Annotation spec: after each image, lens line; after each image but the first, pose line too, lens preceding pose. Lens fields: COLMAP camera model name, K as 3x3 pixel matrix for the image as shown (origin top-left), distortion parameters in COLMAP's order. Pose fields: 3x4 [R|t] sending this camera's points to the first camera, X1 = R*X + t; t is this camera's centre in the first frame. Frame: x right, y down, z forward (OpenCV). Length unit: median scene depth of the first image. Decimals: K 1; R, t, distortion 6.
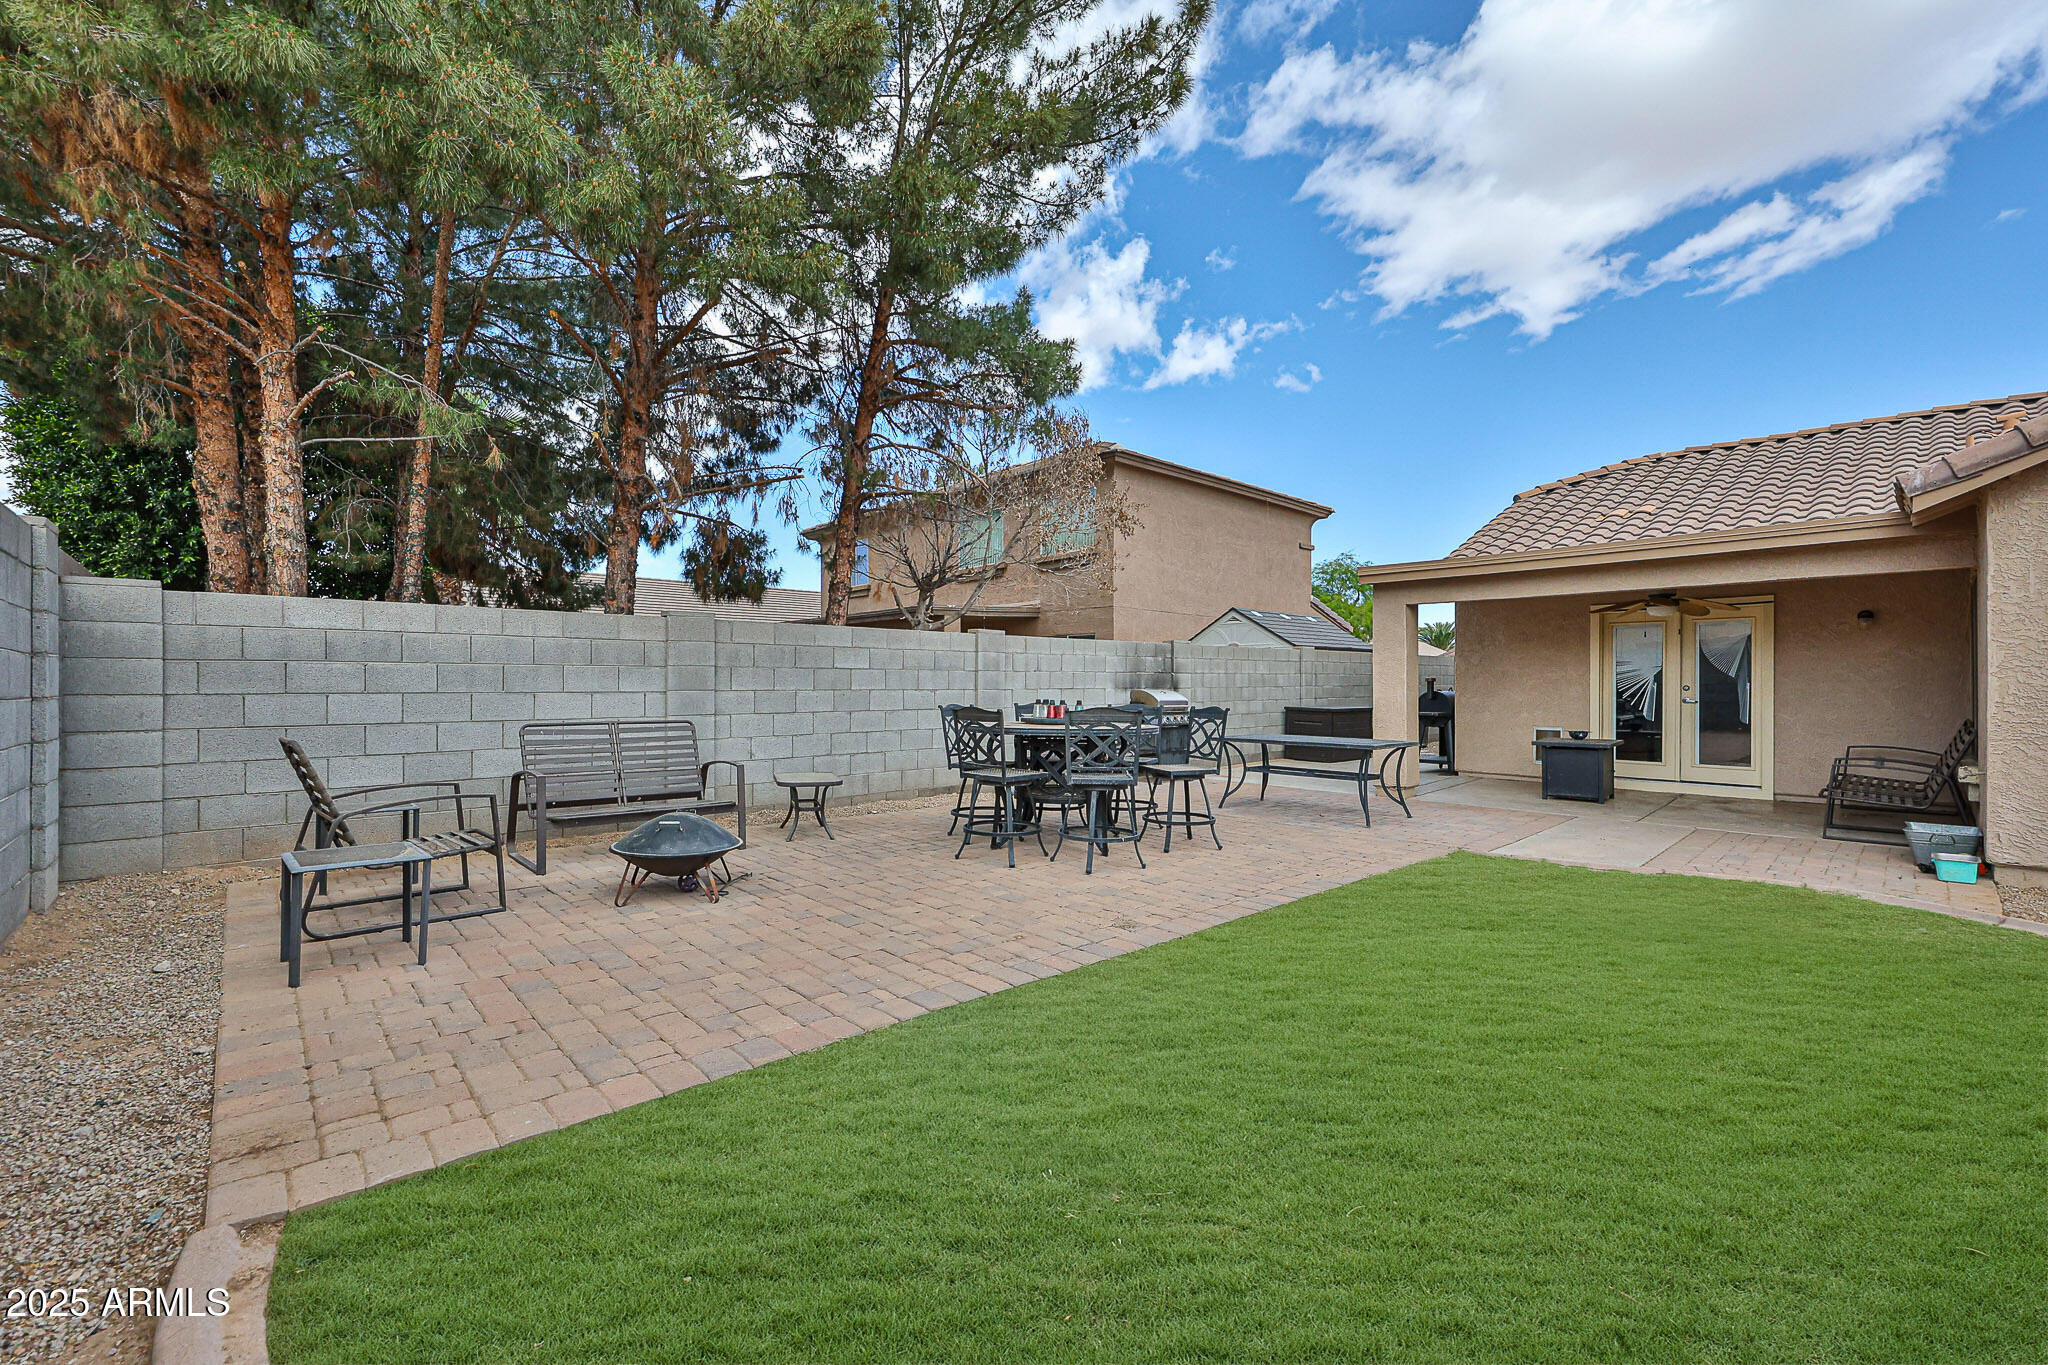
lens RADIAL K [[873.6, 0, 1021.6], [0, 873.6, 698.4], [0, 0, 1]] dist [-0.000853, -0.000260]
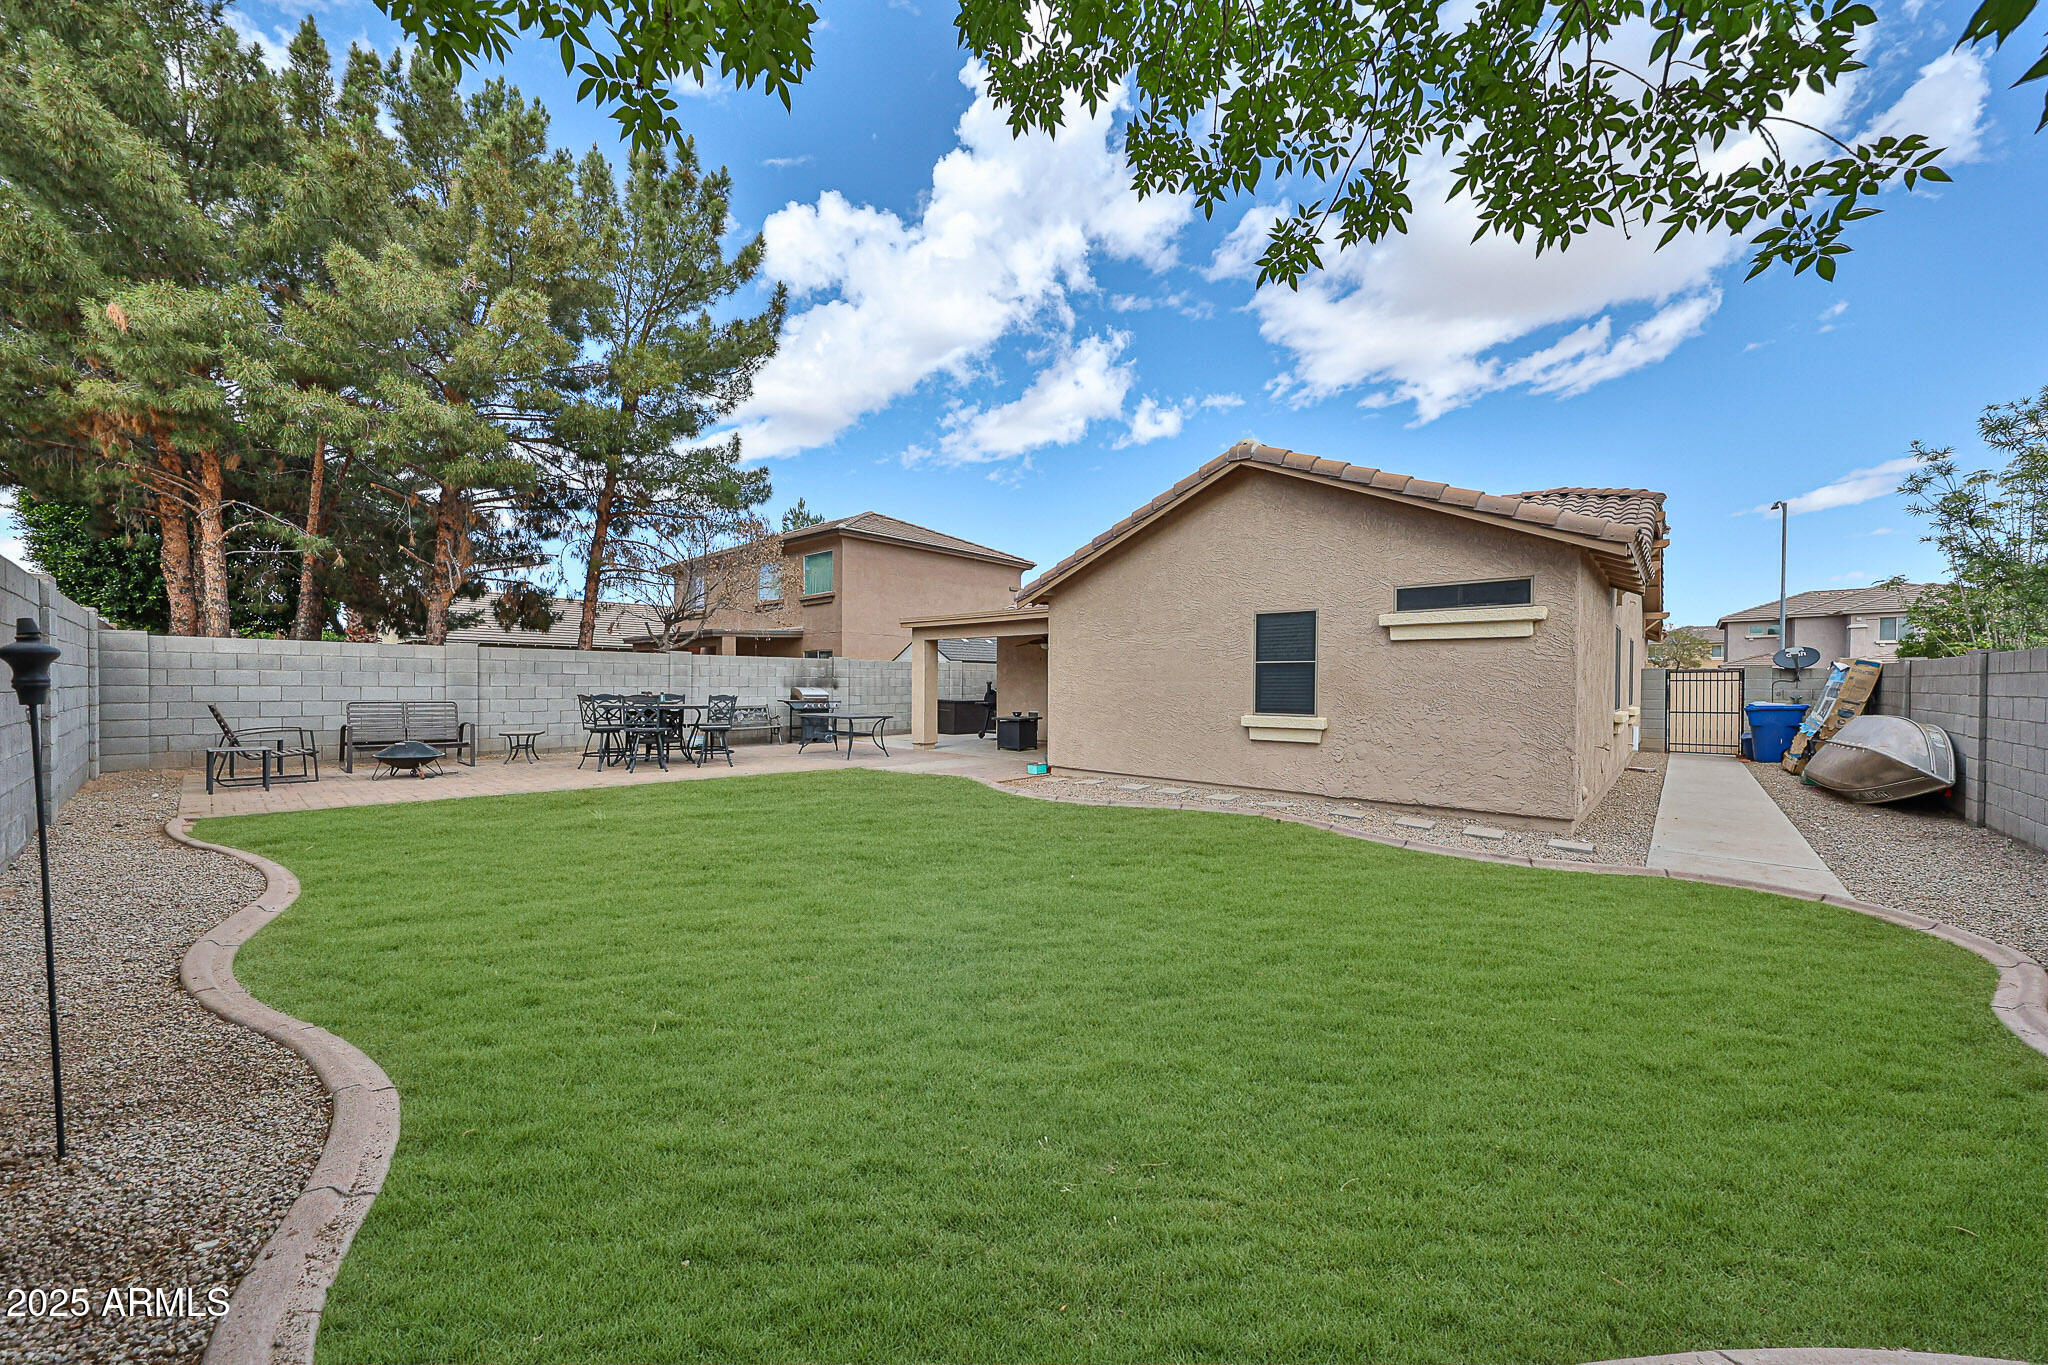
lens RADIAL K [[760.9, 0, 1025.0], [0, 760.9, 706.8], [0, 0, 1]] dist [0.000113, 0.000048]
pose [[0.995286, 0.005047, 0.096853, 0.583085], [-0.006264, 0.999905, 0.012268, 0.007014], [-0.096782, -0.012817, 0.995223, -0.639143]]
